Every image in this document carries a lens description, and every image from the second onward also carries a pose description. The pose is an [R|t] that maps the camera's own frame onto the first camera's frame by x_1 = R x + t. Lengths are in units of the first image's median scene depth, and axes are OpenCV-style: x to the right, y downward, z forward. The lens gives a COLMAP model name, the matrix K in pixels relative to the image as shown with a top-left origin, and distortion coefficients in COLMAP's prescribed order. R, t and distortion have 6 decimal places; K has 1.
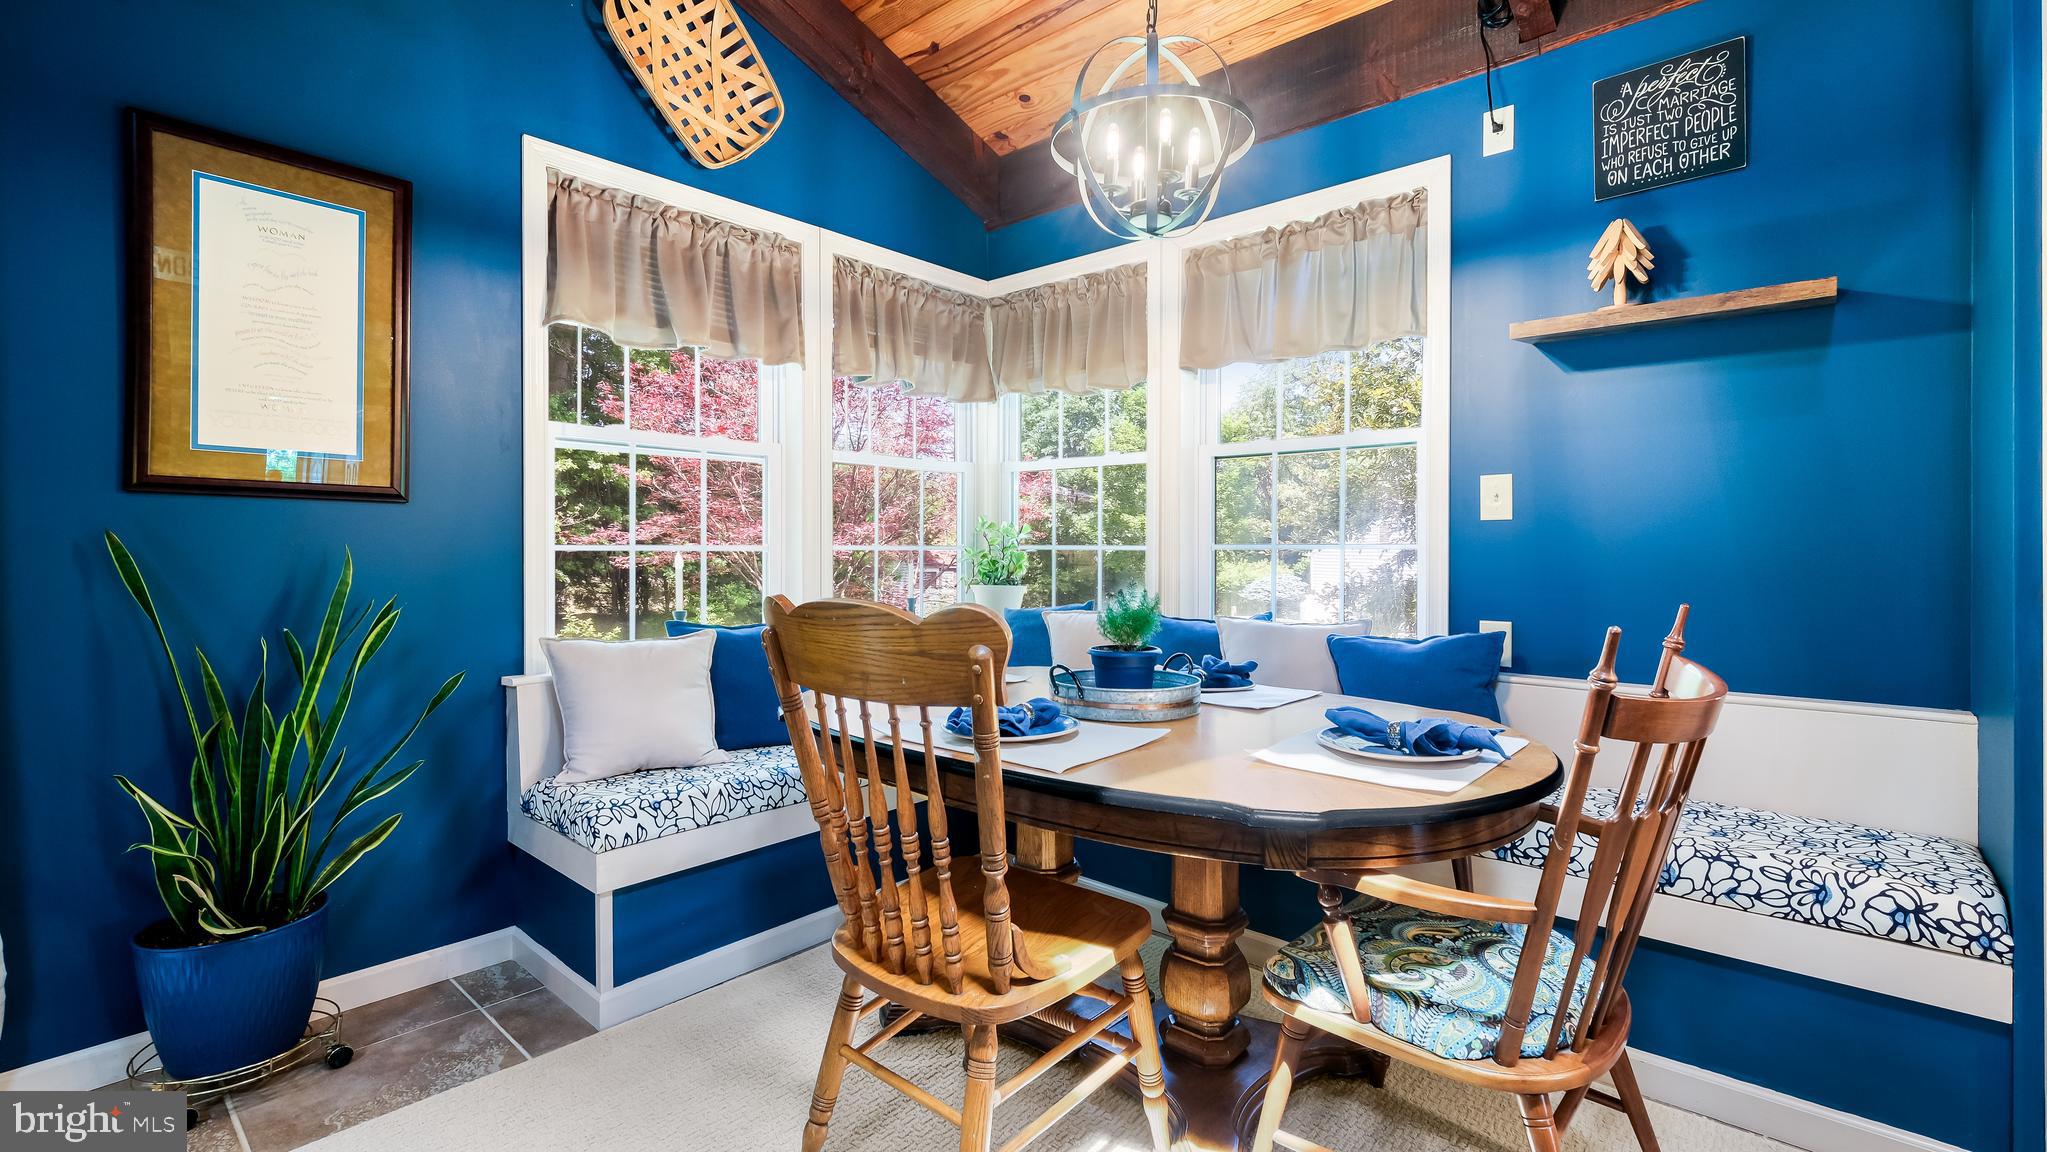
lens RADIAL K [[895.2, 0, 1020.4], [0, 895.2, 552.9], [0, 0, 1]] dist [0.000008, 0.000126]
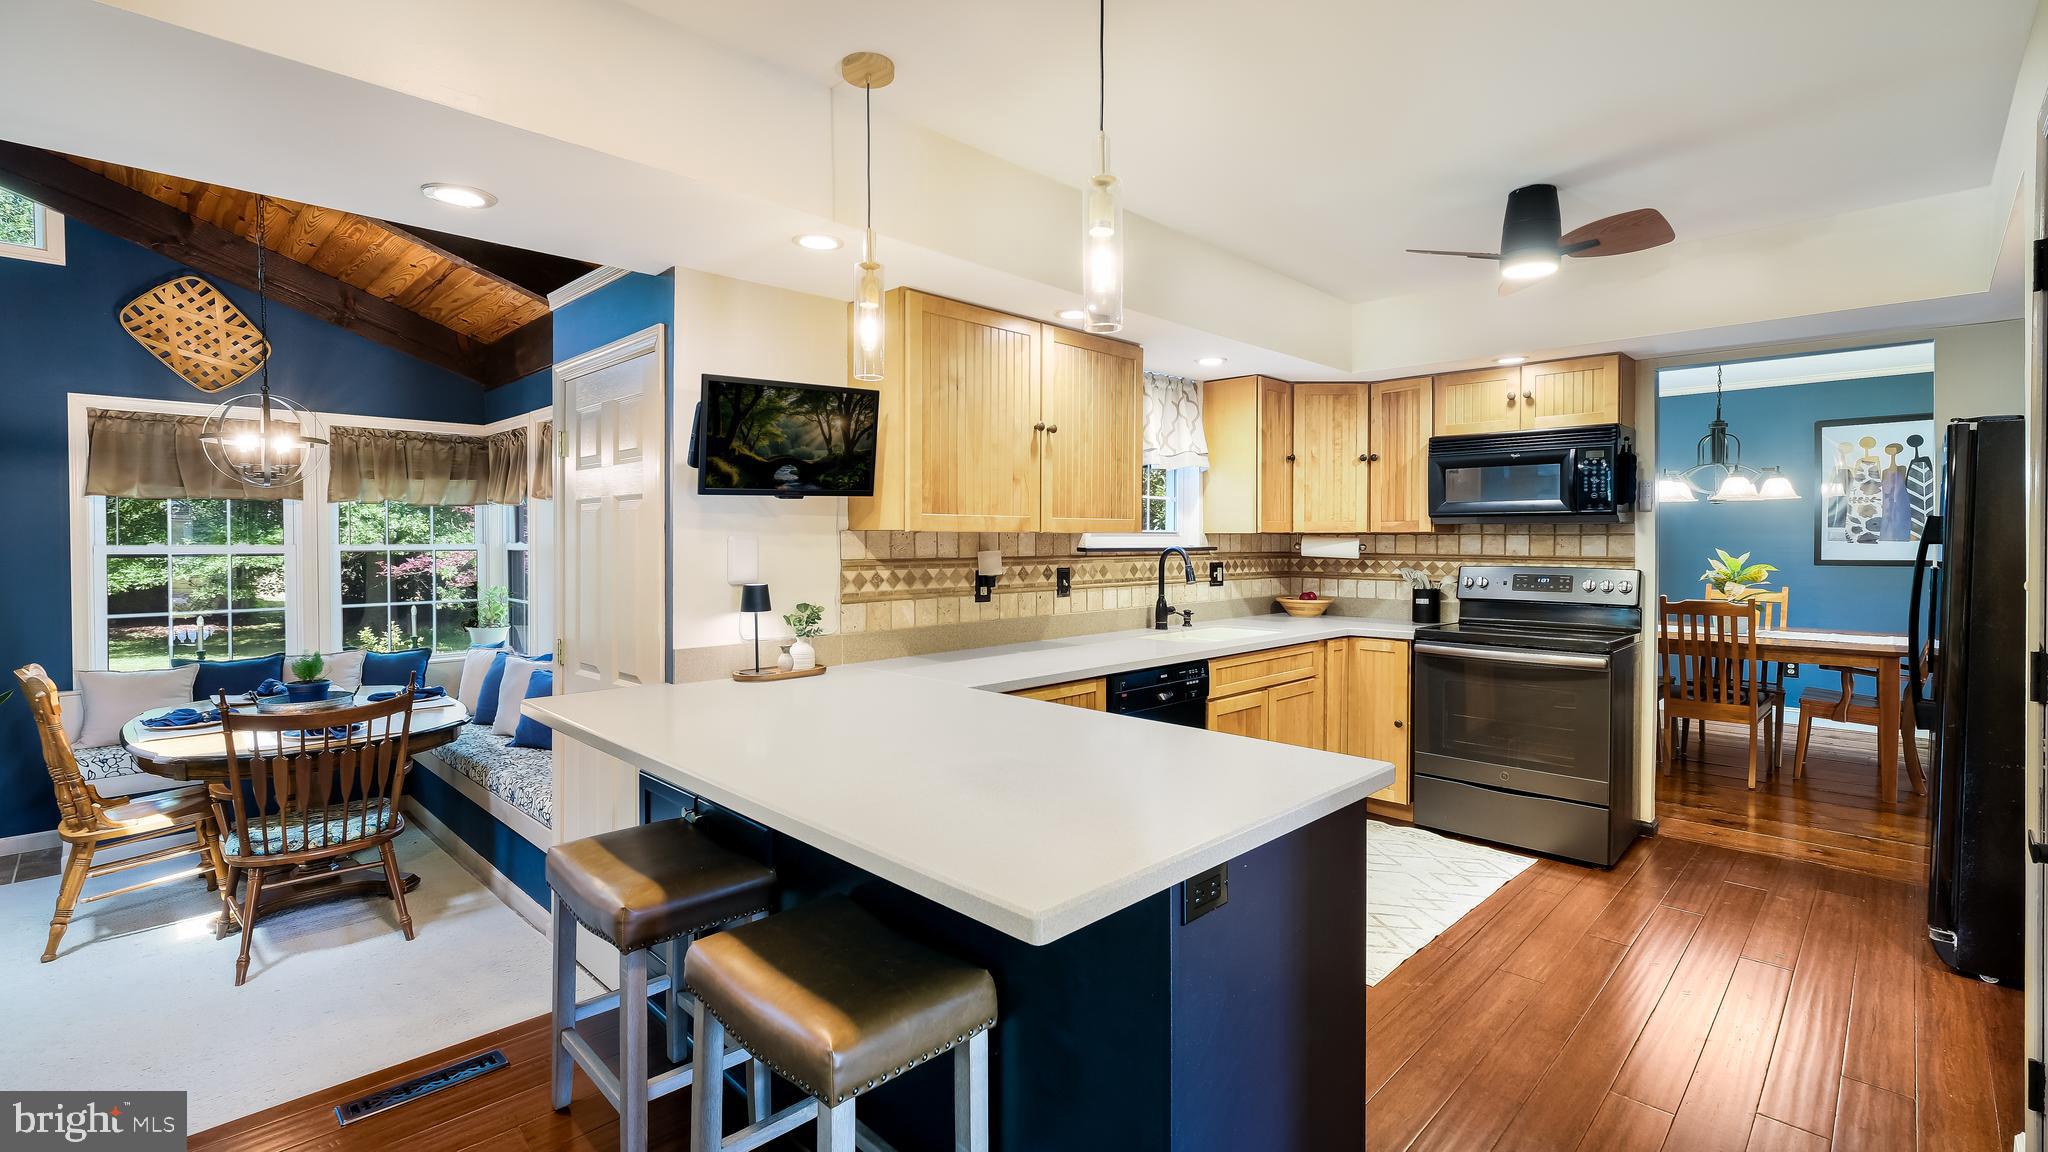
lens RADIAL K [[894.4, 0, 1021.7], [0, 894.4, 549.5], [0, 0, 1]] dist [0.002647, 0.000814]
pose [[0.998882, 0.000414, -0.047267, 1.388569], [-0.000012, 0.999964, 0.008509, -0.156812], [0.047268, -0.008499, 0.998846, -0.693085]]
